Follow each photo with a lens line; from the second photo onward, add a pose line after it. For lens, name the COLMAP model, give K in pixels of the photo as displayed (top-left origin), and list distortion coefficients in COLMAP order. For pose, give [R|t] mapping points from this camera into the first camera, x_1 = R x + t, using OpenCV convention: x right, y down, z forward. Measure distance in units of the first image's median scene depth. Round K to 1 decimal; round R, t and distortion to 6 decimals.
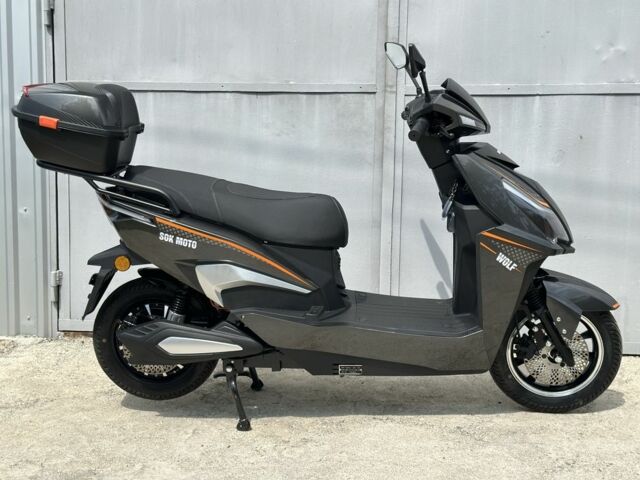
lens RADIAL K [[884.4, 0, 320.3], [0, 884.4, 239.6], [0, 0, 1]] dist [0.105611, 0.000000]
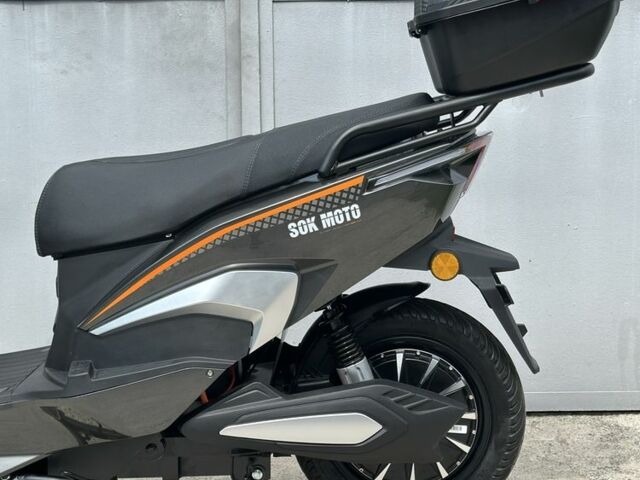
lens RADIAL K [[1187.5, 0, 318.5], [0, 1187.5, 240.4], [0, 0, 1]] dist [0.133130, 0.000000]
pose [[0.992341, -0.035955, 0.118178, 0.027627], [0.038862, 0.998994, -0.022387, 0.022583], [-0.117254, 0.026809, 0.992740, 0.221062]]
